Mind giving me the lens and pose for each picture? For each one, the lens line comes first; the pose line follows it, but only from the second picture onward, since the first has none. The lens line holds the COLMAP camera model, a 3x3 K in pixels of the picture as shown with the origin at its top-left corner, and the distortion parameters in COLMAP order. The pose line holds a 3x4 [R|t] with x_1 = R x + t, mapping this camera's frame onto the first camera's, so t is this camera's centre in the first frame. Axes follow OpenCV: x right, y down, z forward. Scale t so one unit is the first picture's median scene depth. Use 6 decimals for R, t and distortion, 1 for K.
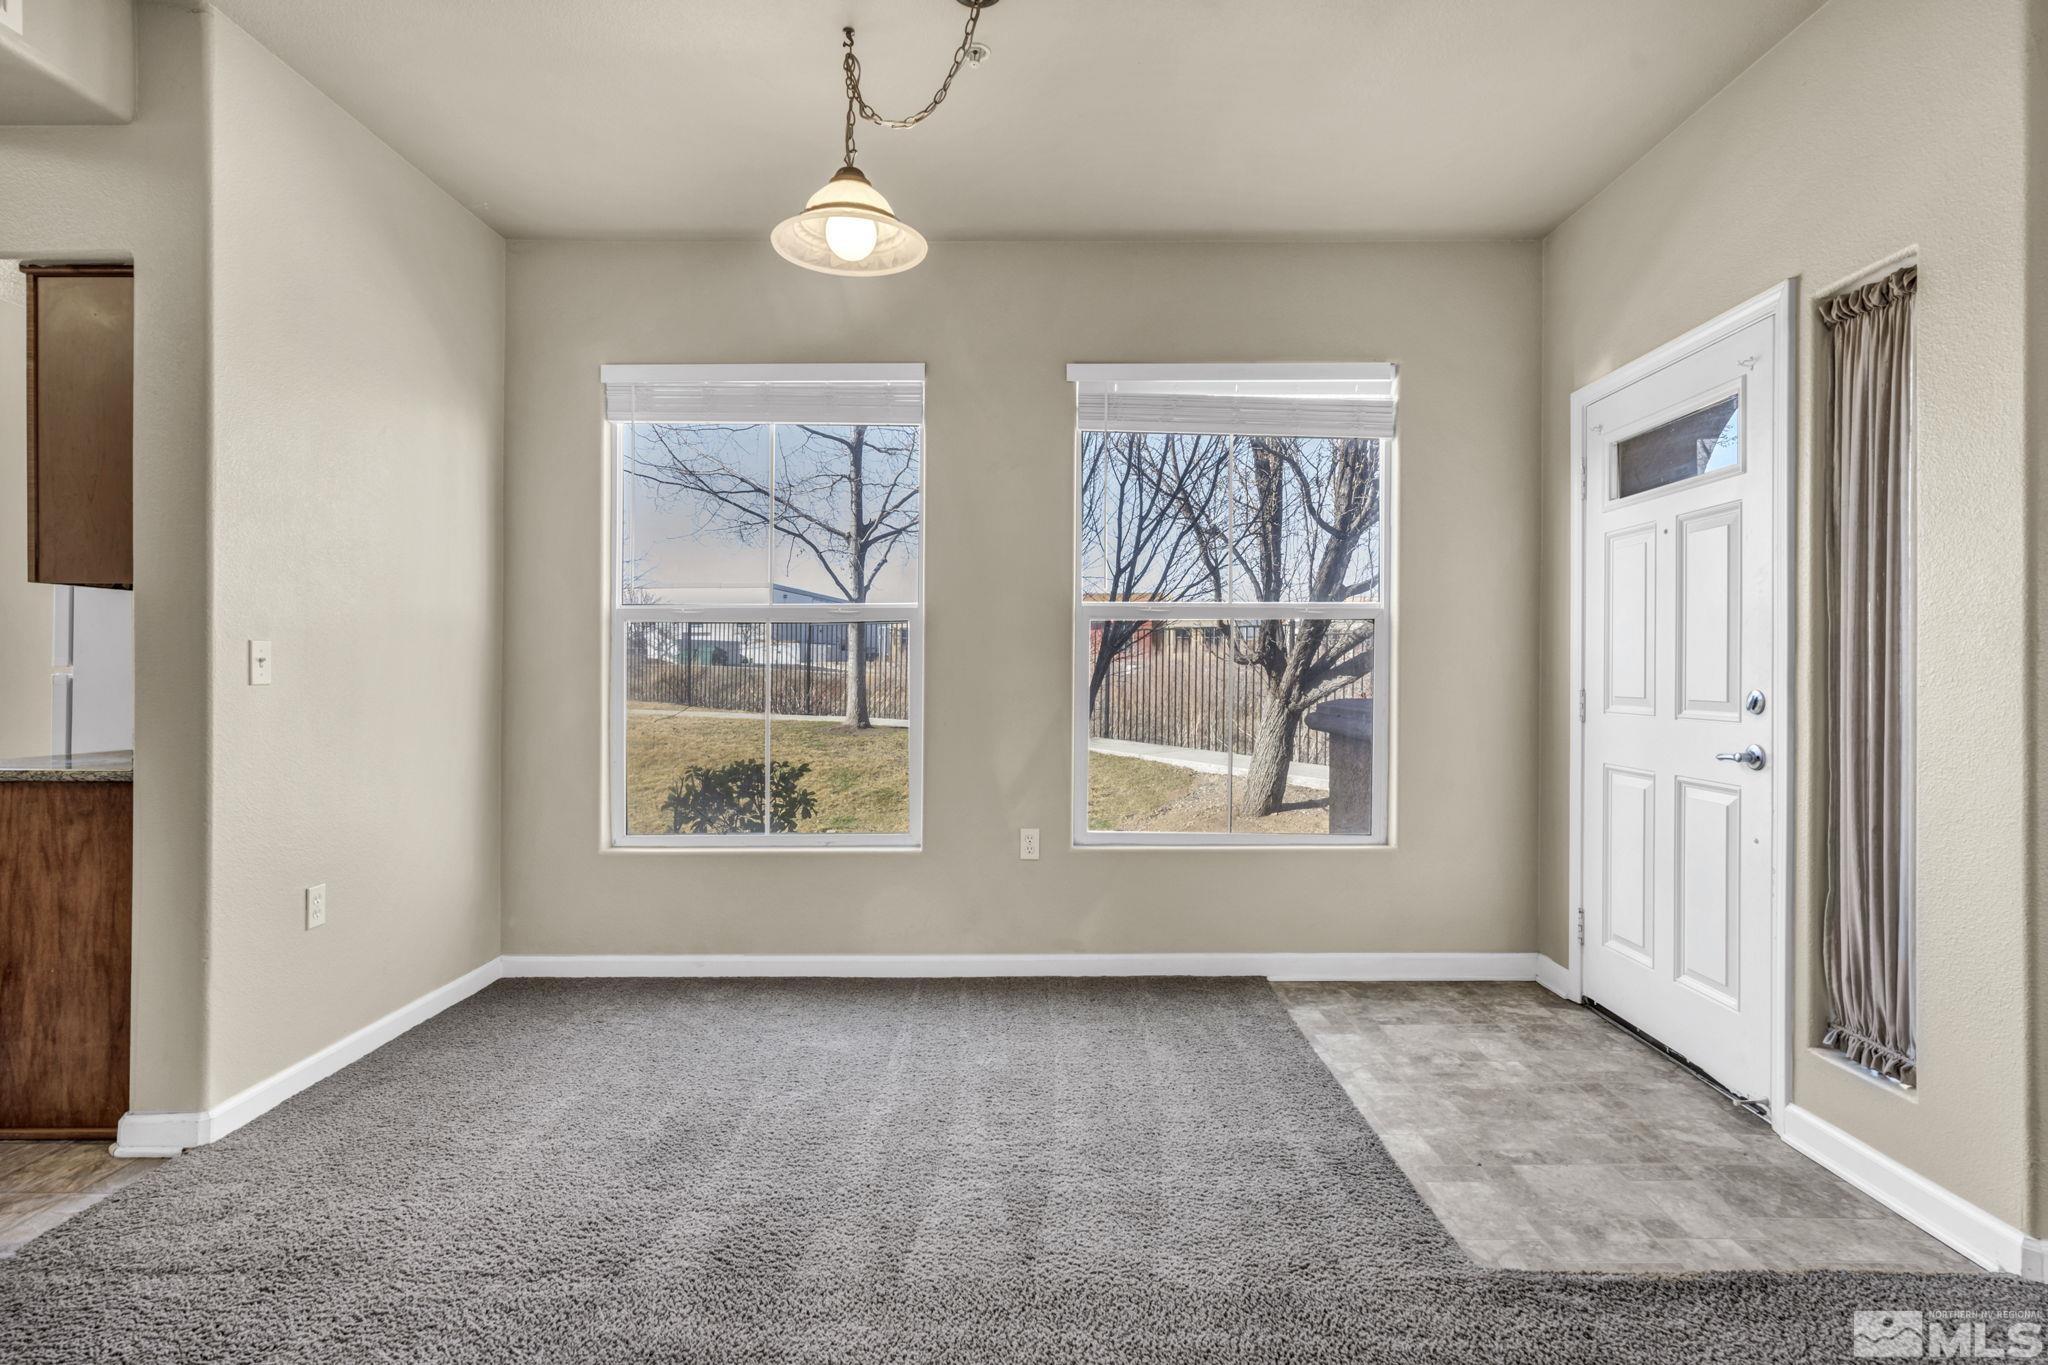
lens RADIAL K [[1028.3, 0, 1042.4], [0, 1028.3, 672.3], [0, 0, 1]] dist [-0.001746, 0.004240]
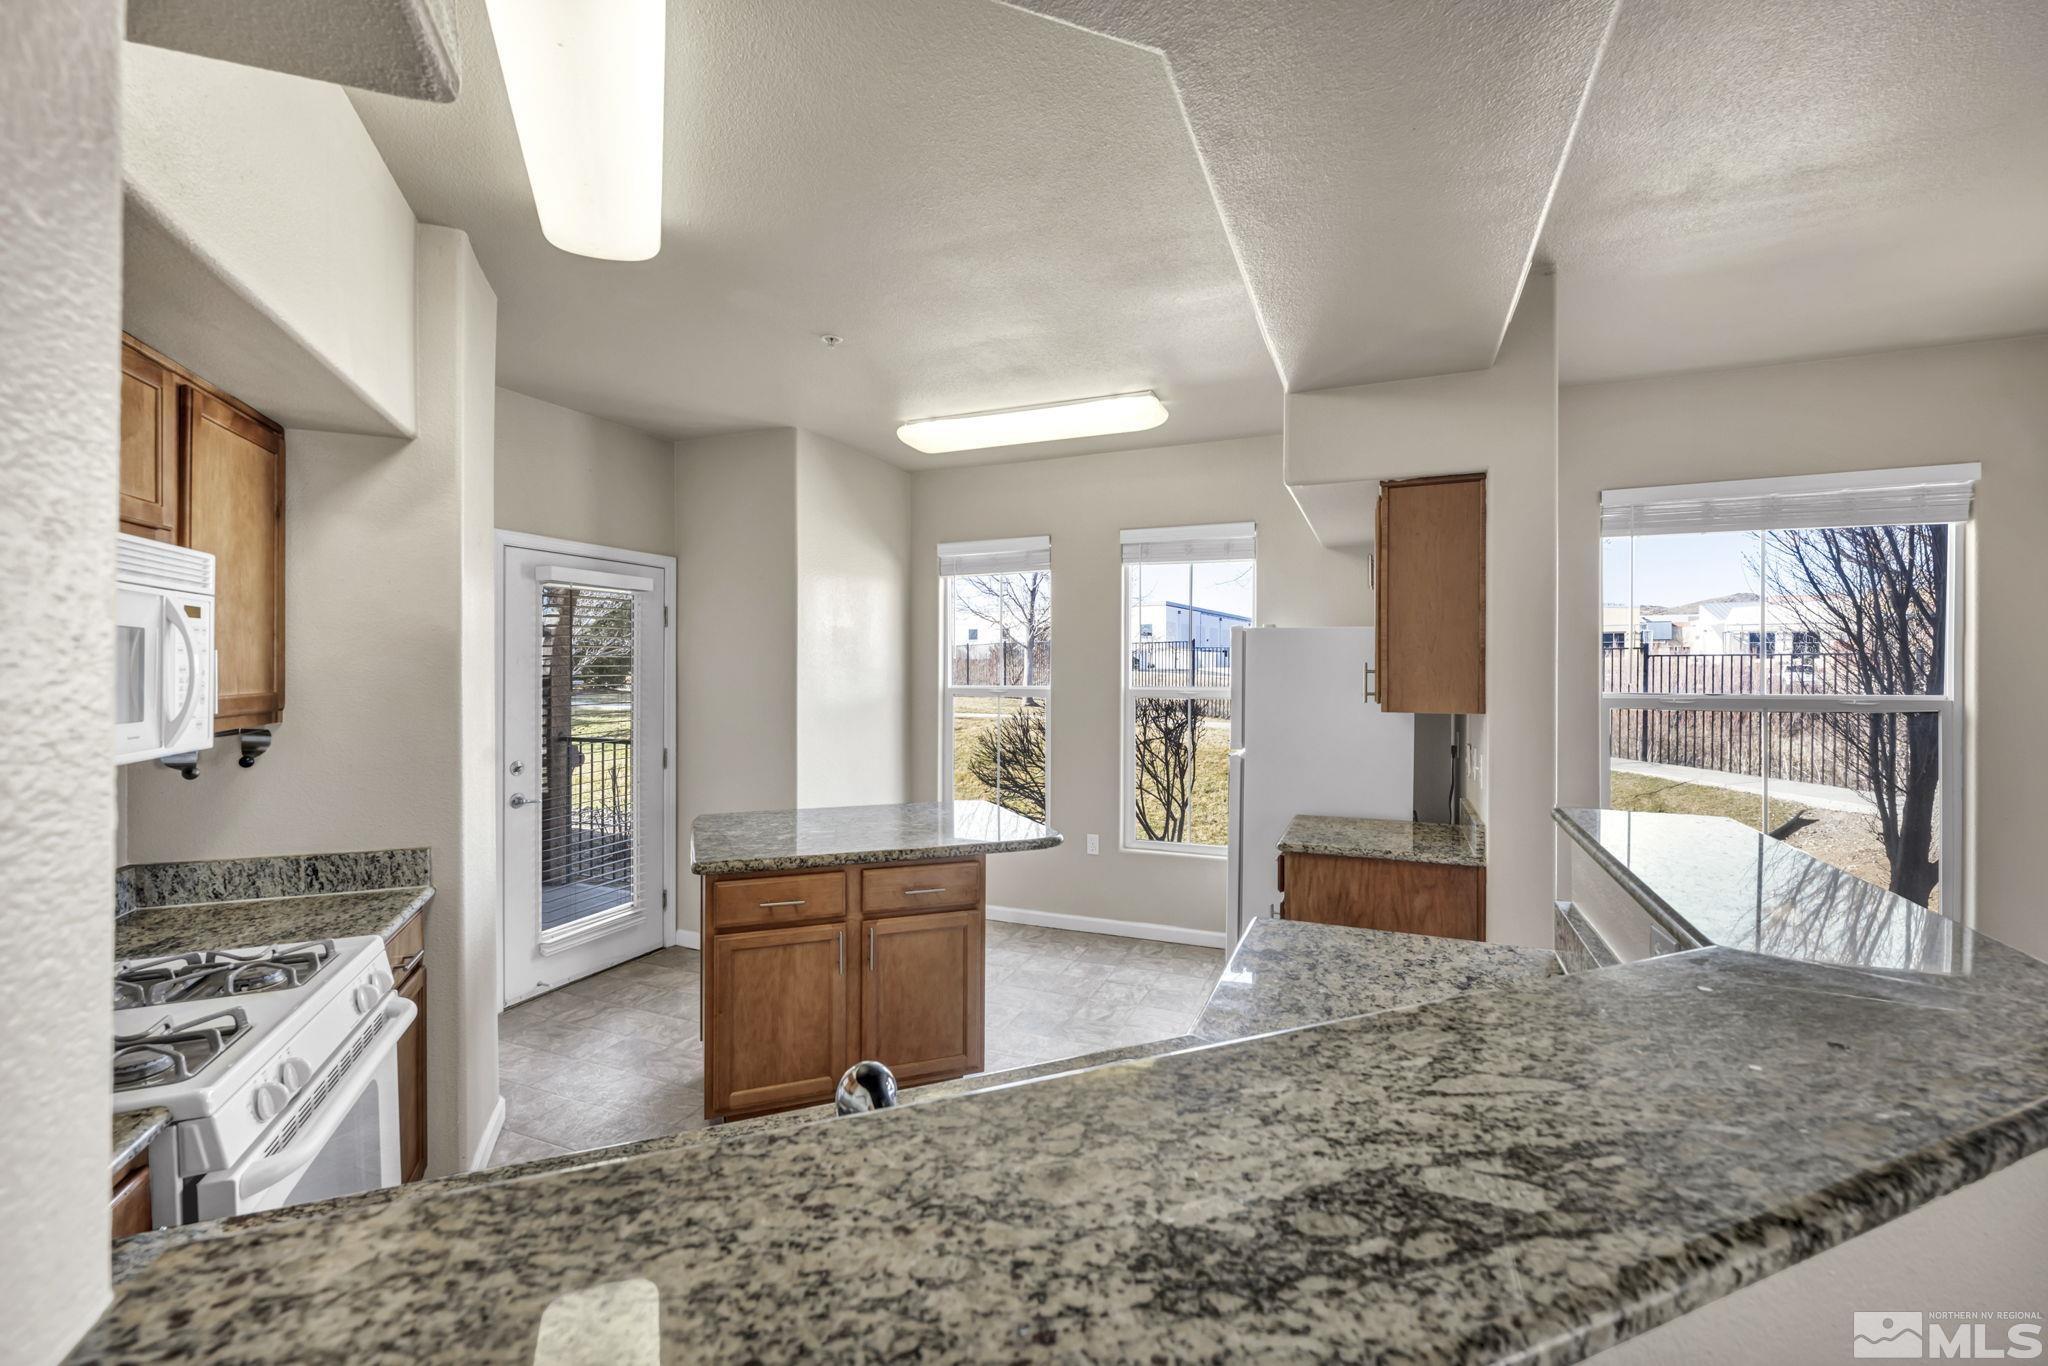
lens RADIAL K [[880.5, 0, 1008.3], [0, 880.5, 666.9], [0, 0, 1]] dist [-0.000593, -0.000915]
pose [[0.920626, -0.003584, -0.390429, -0.985270], [0.000747, 0.999972, -0.007417, -0.138363], [0.390445, 0.006537, 0.920603, -0.262833]]
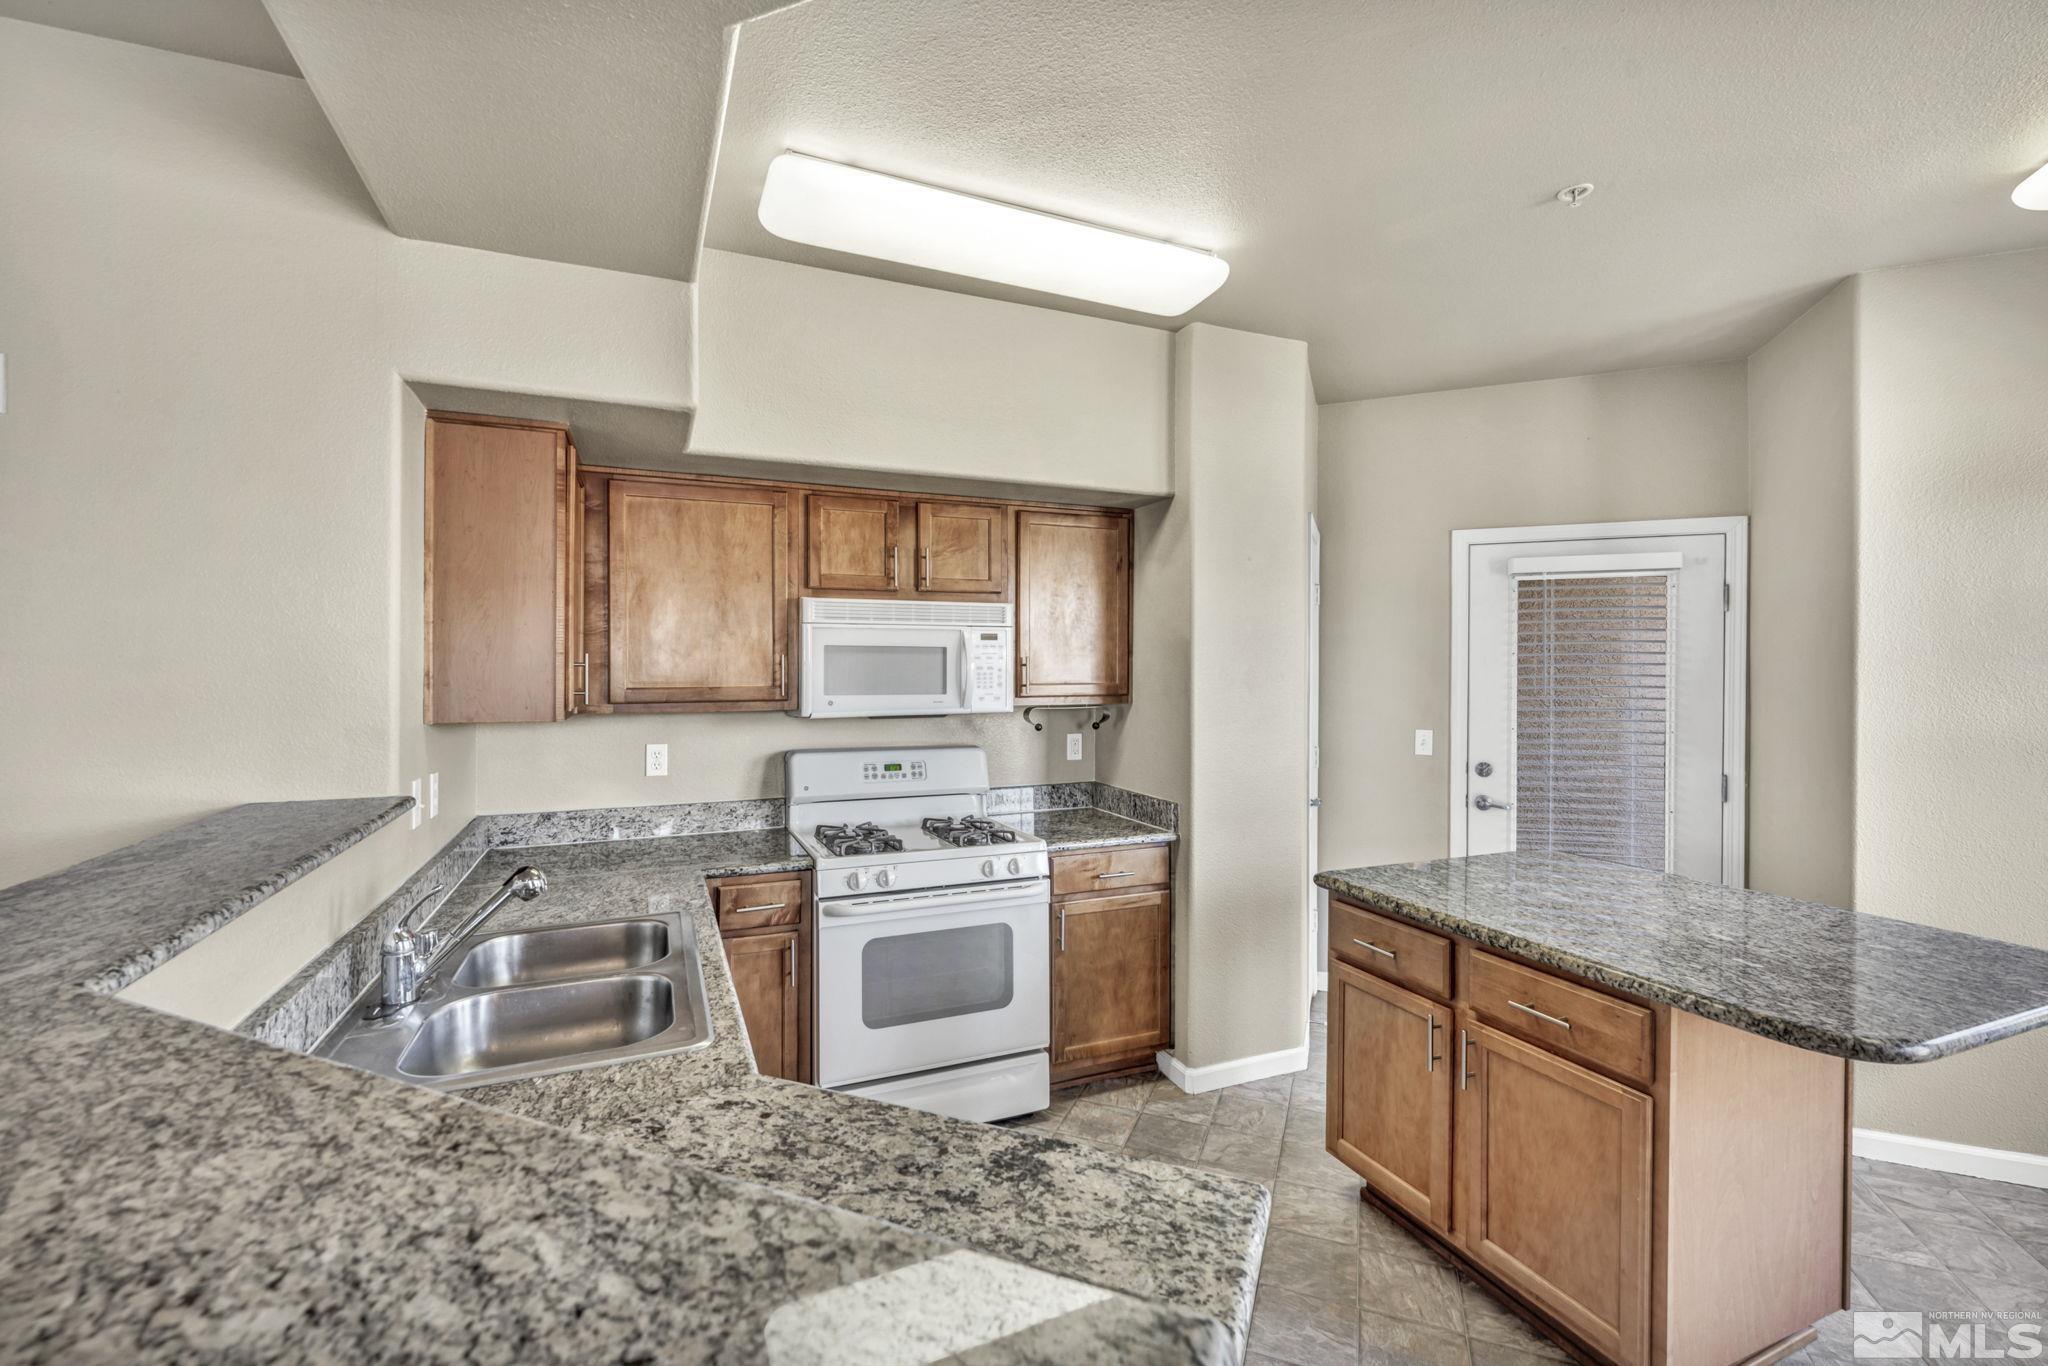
lens RADIAL K [[880.5, 0, 1027.0], [0, 880.5, 673.3], [0, 0, 1]] dist [-0.000593, -0.000915]
pose [[-0.381700, 0.000197, -0.924286, -0.689617], [-0.005948, 0.999979, 0.002670, -0.138222], [0.924267, 0.006516, -0.381691, 0.649516]]
